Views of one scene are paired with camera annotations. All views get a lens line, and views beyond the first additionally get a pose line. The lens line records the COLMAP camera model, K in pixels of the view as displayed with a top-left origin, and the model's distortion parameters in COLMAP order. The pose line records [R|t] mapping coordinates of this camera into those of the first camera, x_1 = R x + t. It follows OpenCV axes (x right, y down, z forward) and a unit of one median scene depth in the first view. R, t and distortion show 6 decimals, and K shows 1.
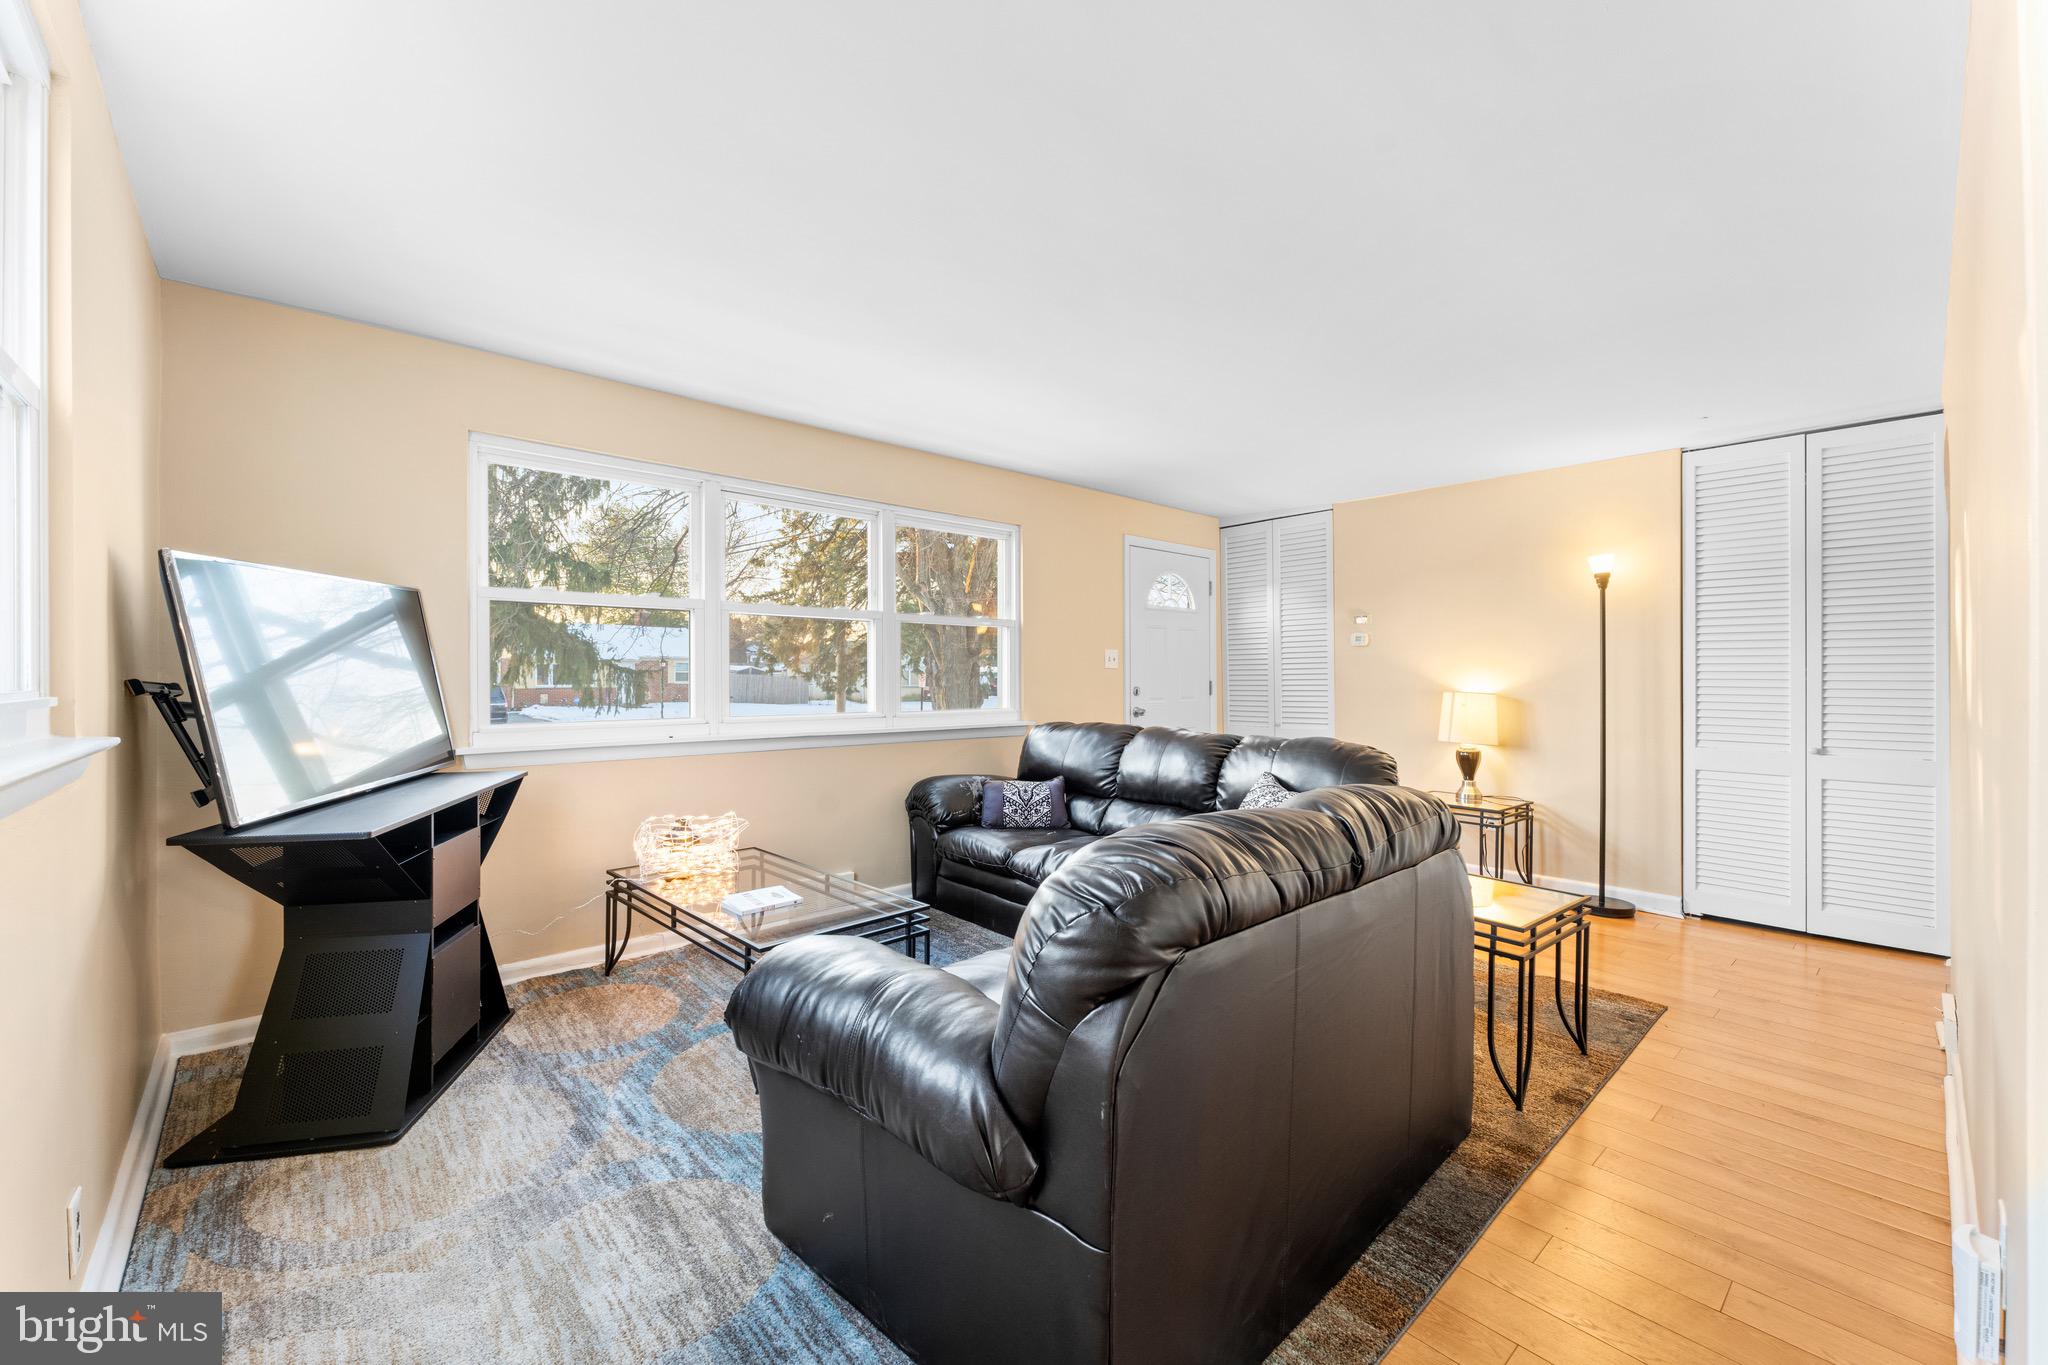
lens RADIAL K [[816.0, 0, 1025.0], [0, 816.0, 682.7], [0, 0, 1]] dist [0.002797, 0.000204]
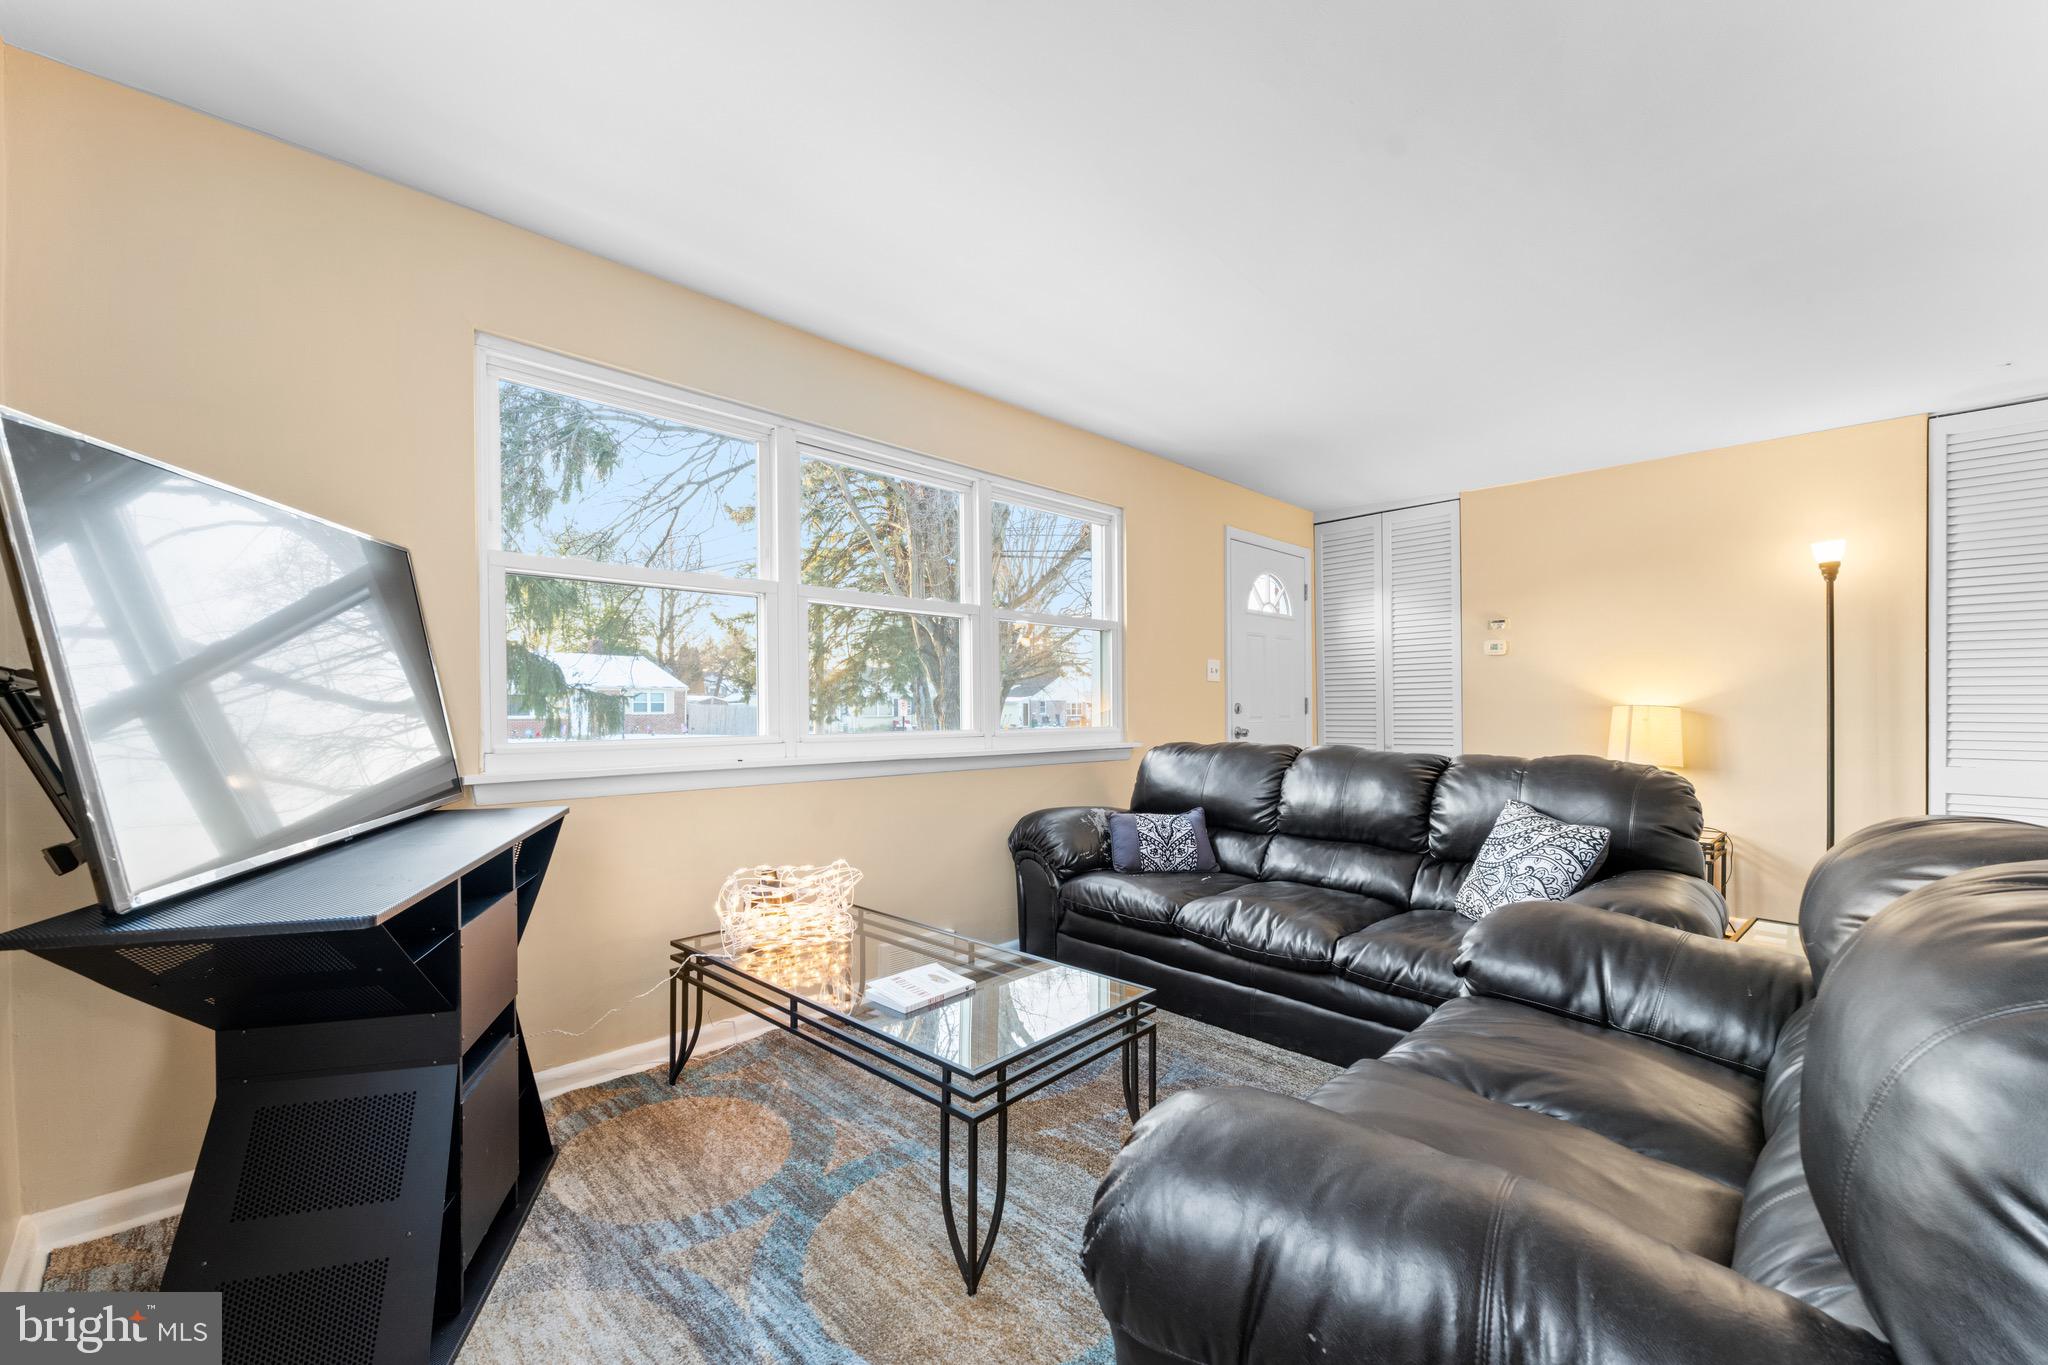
lens RADIAL K [[816.0, 0, 1015.7], [0, 816.0, 722.8], [0, 0, 1]] dist [0.002797, 0.000204]
pose [[0.999069, -0.004098, 0.042939, -0.231540], [0.003651, 0.999939, 0.010472, 0.026965], [-0.042979, -0.010305, 0.999023, 0.253487]]
